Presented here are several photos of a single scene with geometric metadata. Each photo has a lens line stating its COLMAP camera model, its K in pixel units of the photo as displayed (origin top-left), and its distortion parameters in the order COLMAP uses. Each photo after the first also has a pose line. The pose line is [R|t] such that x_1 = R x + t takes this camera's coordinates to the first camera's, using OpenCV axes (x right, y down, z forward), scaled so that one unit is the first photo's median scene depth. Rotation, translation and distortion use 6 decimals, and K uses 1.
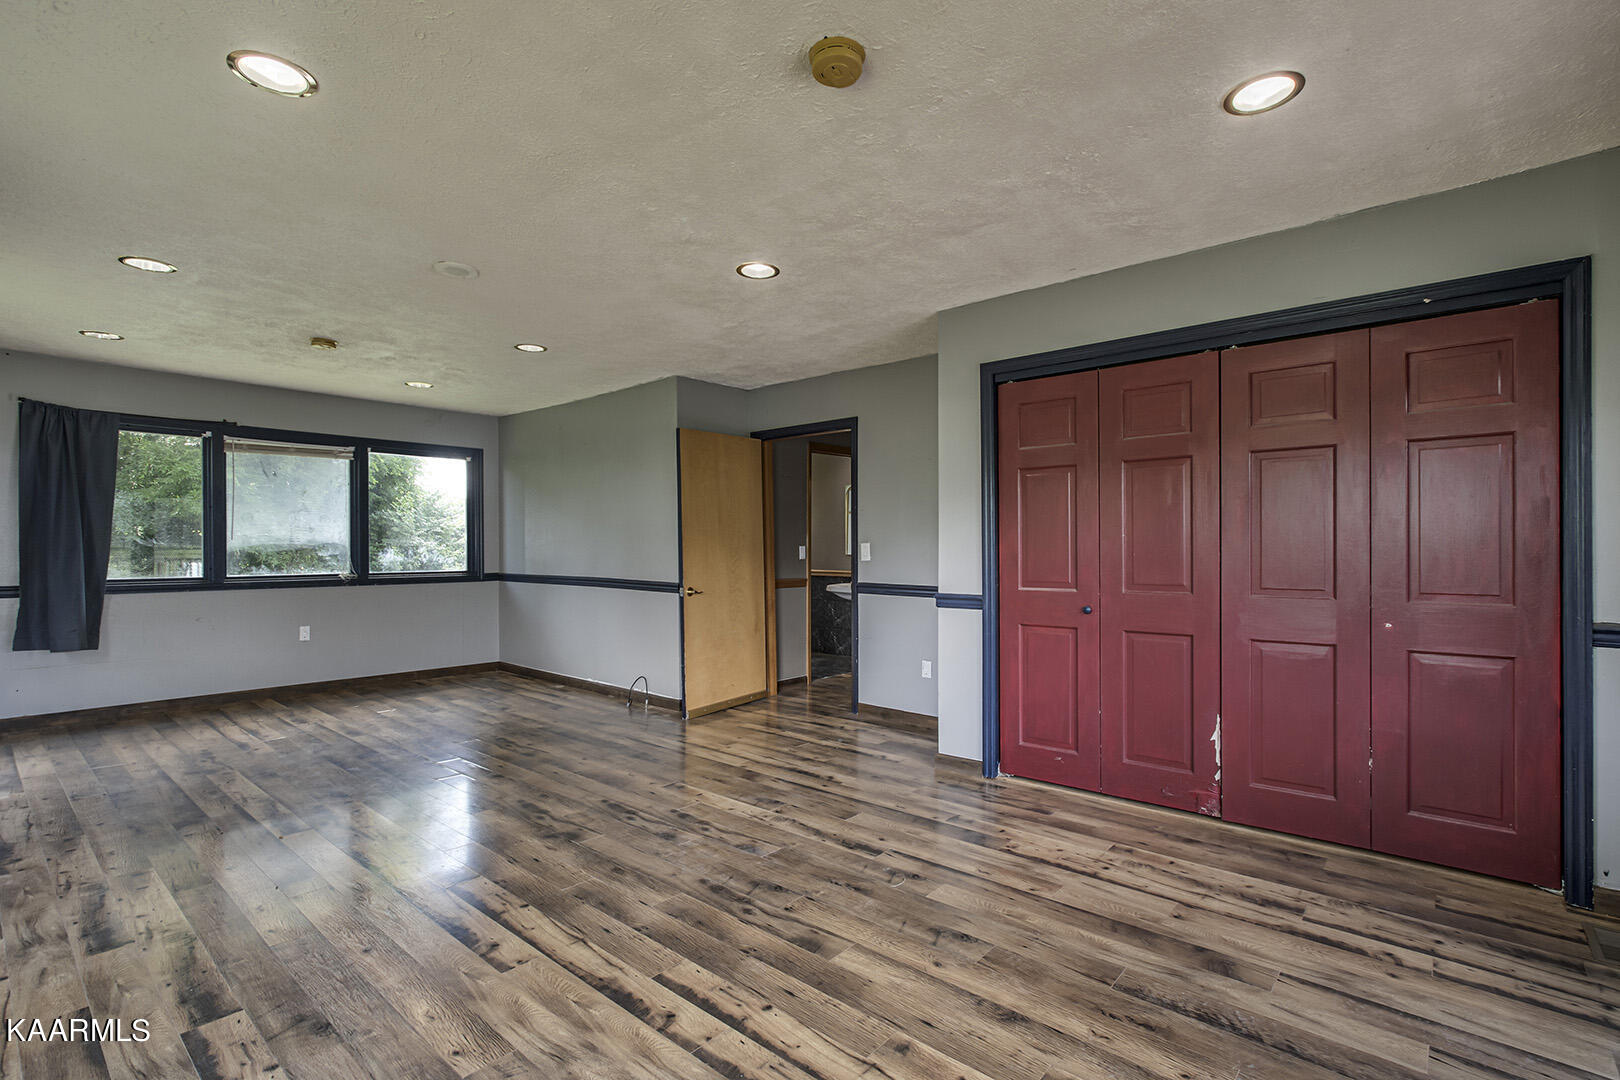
lens RADIAL K [[763.6, 0, 813.0], [0, 763.6, 544.9], [0, 0, 1]] dist [0.000897, -0.000038]
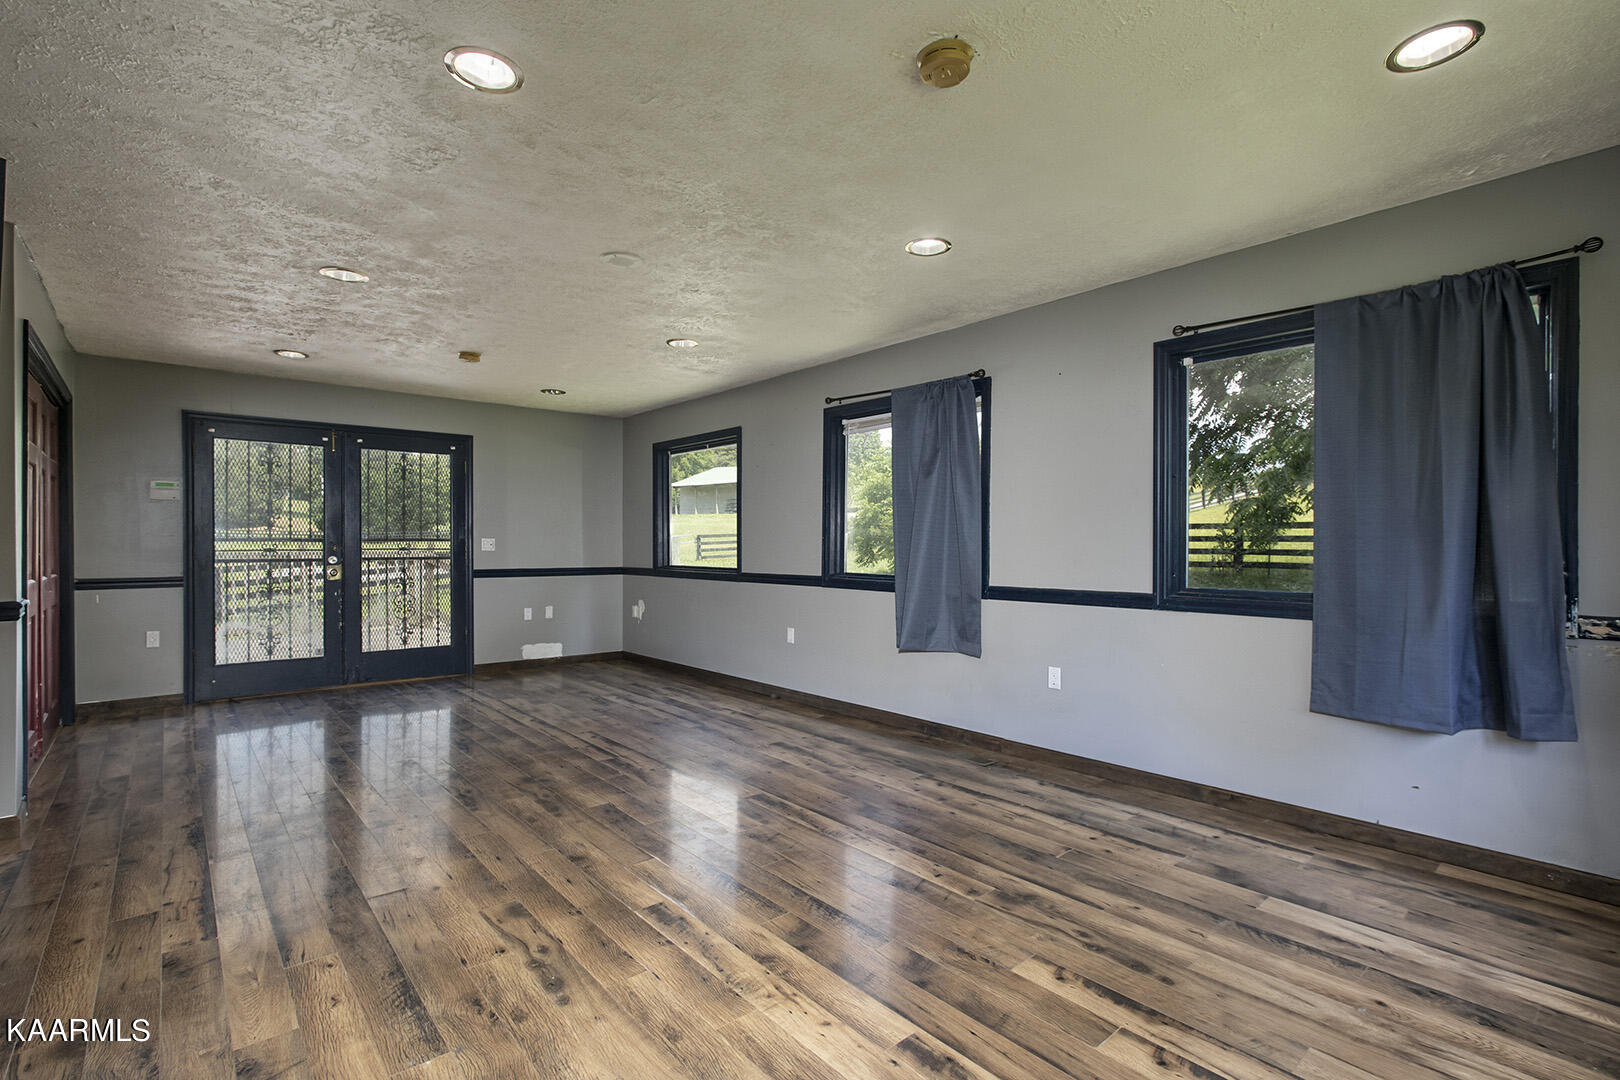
lens RADIAL K [[763.6, 0, 813.0], [0, 763.6, 544.9], [0, 0, 1]] dist [0.000897, -0.000038]
pose [[-0.990453, -0.002918, 0.137817, -0.942217], [-0.004110, 0.999957, -0.008363, 0.015821], [-0.137787, -0.008849, -0.990422, 2.171036]]
